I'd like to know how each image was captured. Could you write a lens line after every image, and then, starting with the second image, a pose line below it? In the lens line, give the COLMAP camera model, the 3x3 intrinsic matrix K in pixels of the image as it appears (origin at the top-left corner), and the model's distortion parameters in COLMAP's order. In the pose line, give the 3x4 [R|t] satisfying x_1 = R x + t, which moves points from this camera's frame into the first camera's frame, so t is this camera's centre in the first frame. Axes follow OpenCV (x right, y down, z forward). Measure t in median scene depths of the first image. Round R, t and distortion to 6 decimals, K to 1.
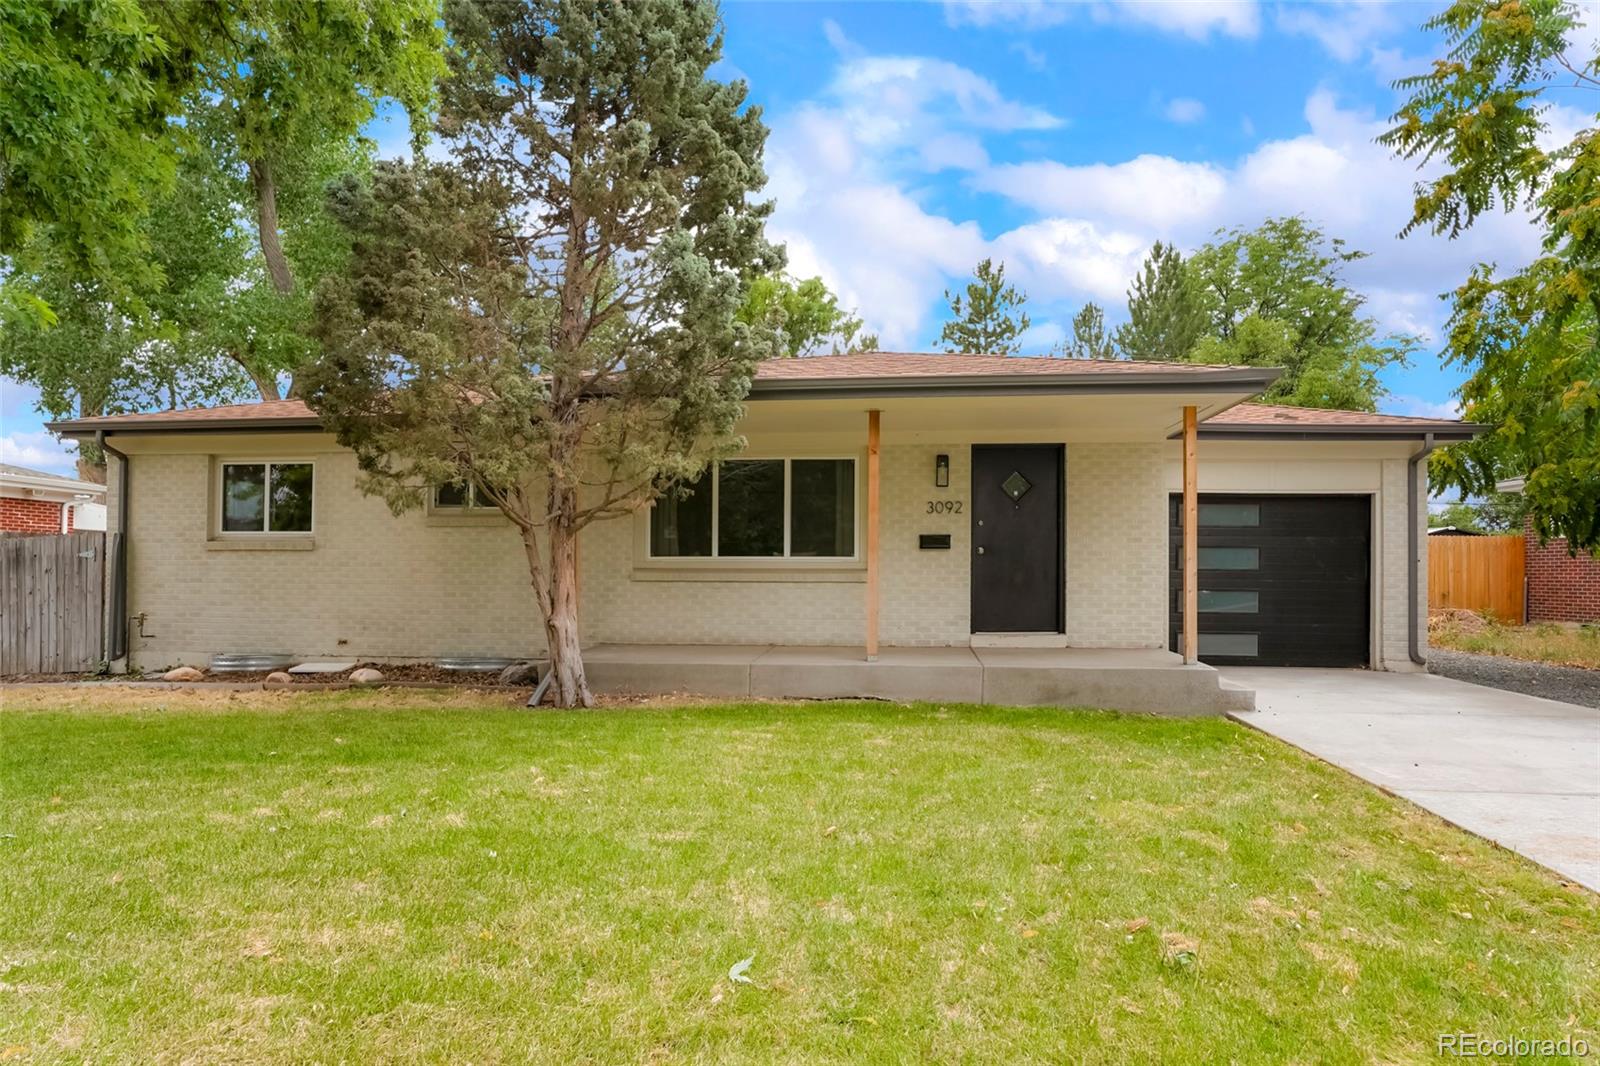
lens RADIAL K [[867.2, 0, 800.0], [0, 867.2, 533.0], [0, 0, 1]] dist [-0.003812, -0.000367]
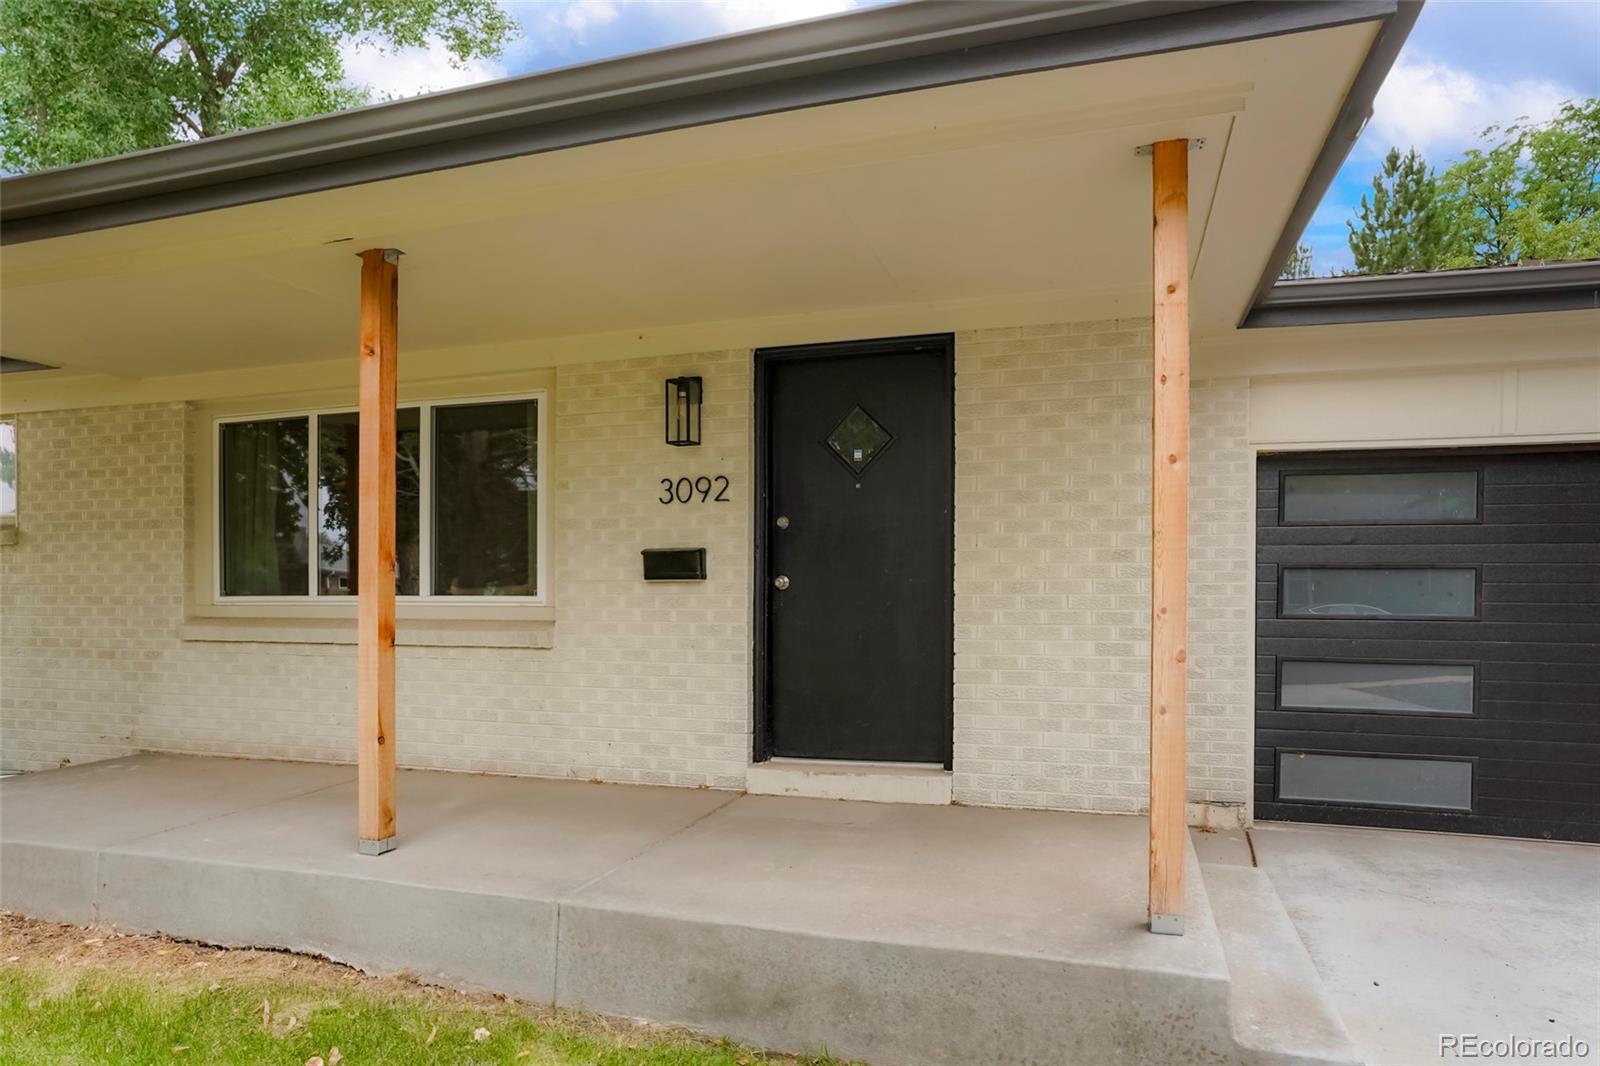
lens RADIAL K [[908.9, 0, 797.4], [0, 908.9, 593.7], [0, 0, 1]] dist [-0.014054, 0.001891]
pose [[0.977029, -0.004424, -0.213060, 0.320114], [0.012901, 0.999179, 0.038414, 0.007850], [0.212715, -0.040280, 0.976284, 0.528743]]
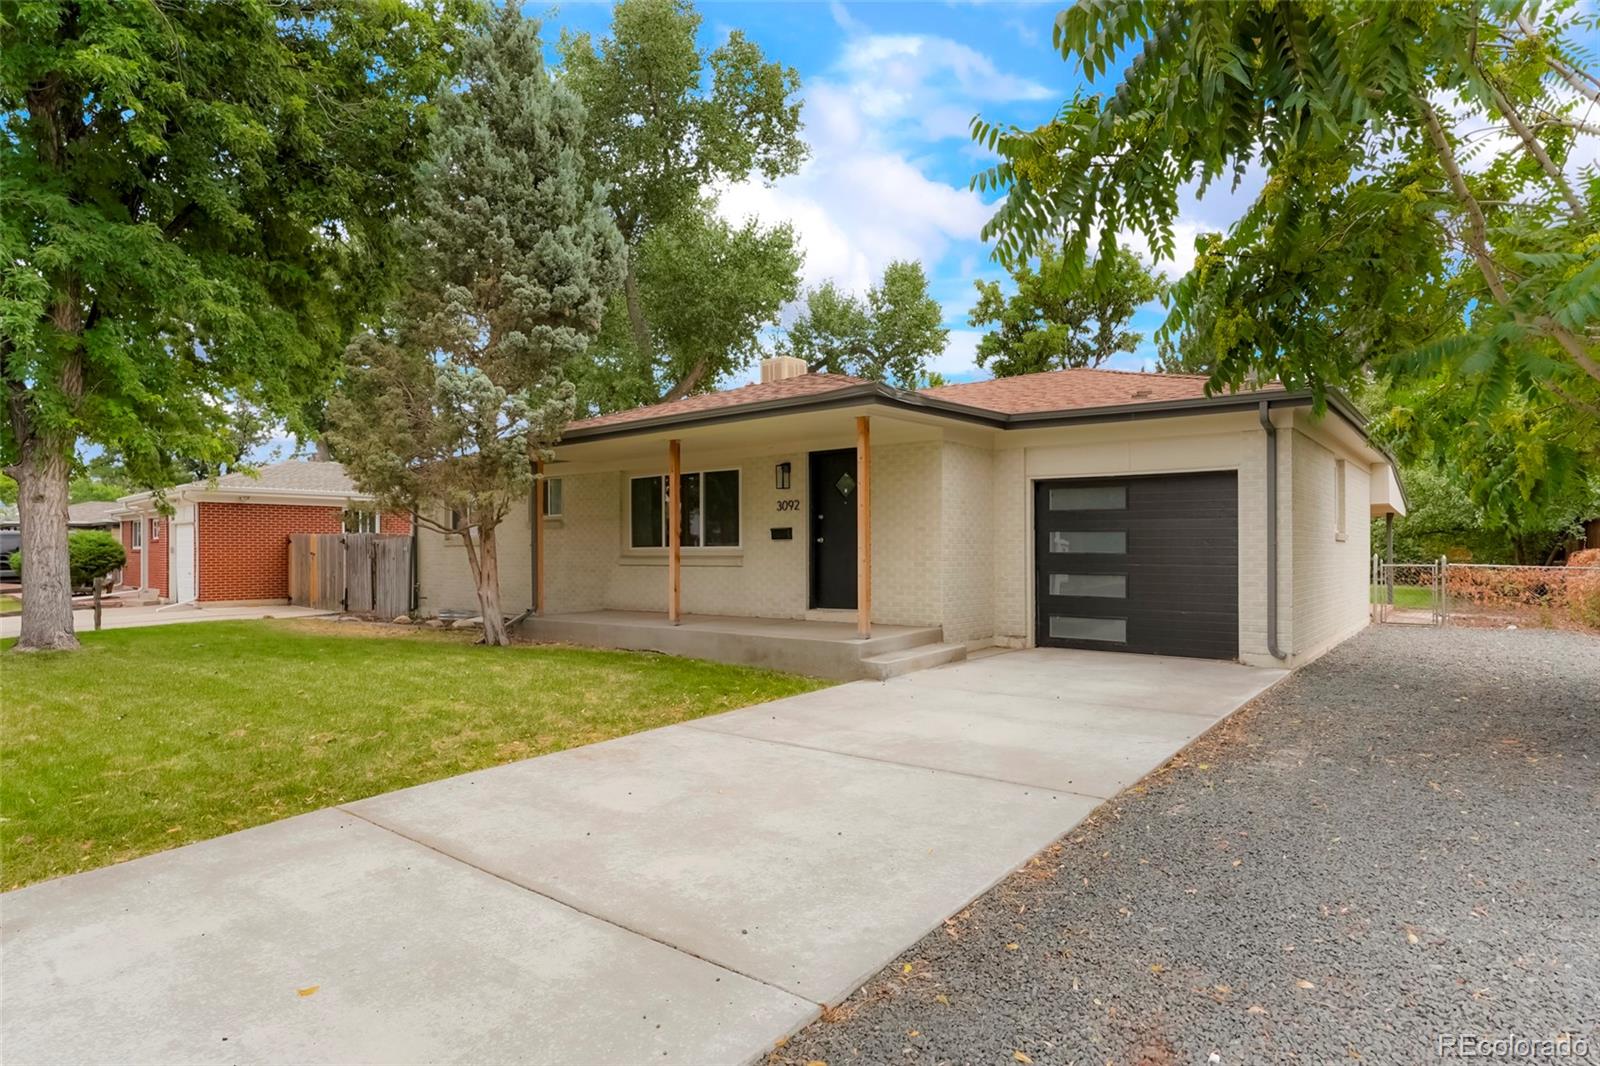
lens RADIAL K [[851.2, 0, 800.7], [0, 851.2, 536.1], [0, 0, 1]] dist [-0.024445, 0.001290]
pose [[0.834815, -0.018231, -0.550229, 0.831900], [0.030934, 0.999426, 0.013820, -0.002475], [0.549661, -0.028559, 0.834899, 0.006088]]
